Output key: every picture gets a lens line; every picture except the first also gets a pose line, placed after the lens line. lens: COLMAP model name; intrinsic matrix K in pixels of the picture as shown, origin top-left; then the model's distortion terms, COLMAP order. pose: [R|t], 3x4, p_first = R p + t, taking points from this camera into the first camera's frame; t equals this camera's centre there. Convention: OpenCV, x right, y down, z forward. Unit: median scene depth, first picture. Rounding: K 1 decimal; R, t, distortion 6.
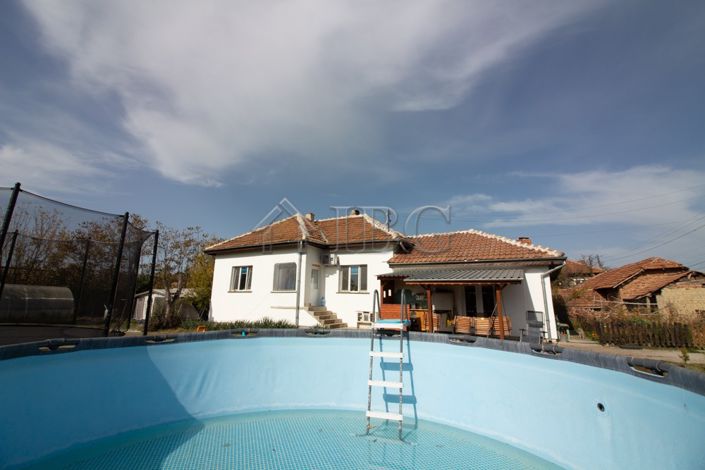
lens RADIAL K [[325.6, 0, 354.2], [0, 325.6, 226.6], [0, 0, 1]] dist [-0.000286, -0.012564]
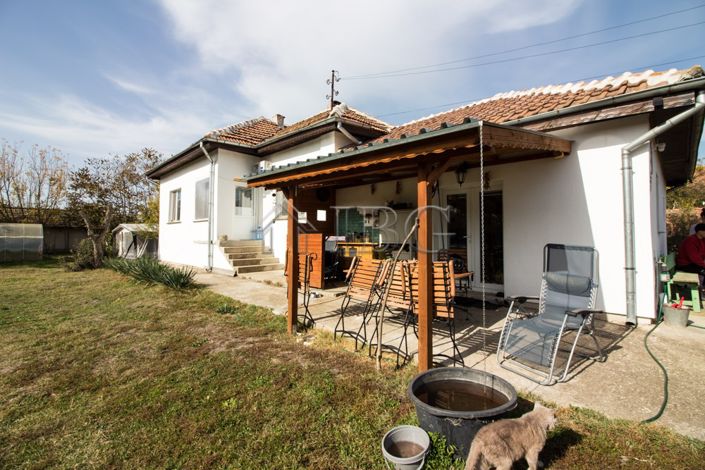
lens RADIAL K [[325.6, 0, 354.2], [0, 325.6, 226.6], [0, 0, 1]] dist [-0.000286, -0.012564]
pose [[0.960843, -0.024141, -0.276041, 0.305179], [0.076878, 0.980314, 0.181865, 0.116230], [0.266217, -0.195965, 0.943783, 0.444974]]
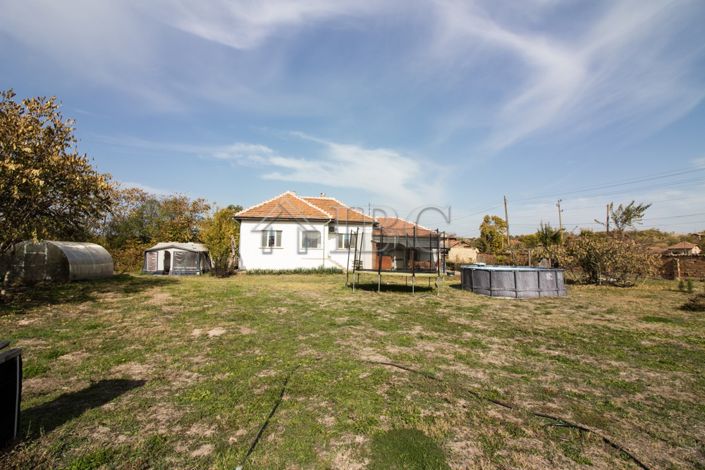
lens RADIAL K [[325.6, 0, 354.2], [0, 325.6, 226.6], [0, 0, 1]] dist [-0.000286, -0.012564]
pose [[0.774077, 0.041399, 0.631737, -1.110245], [-0.142644, 0.983606, 0.110326, -0.116165], [-0.616813, -0.175514, 0.767292, -0.331986]]
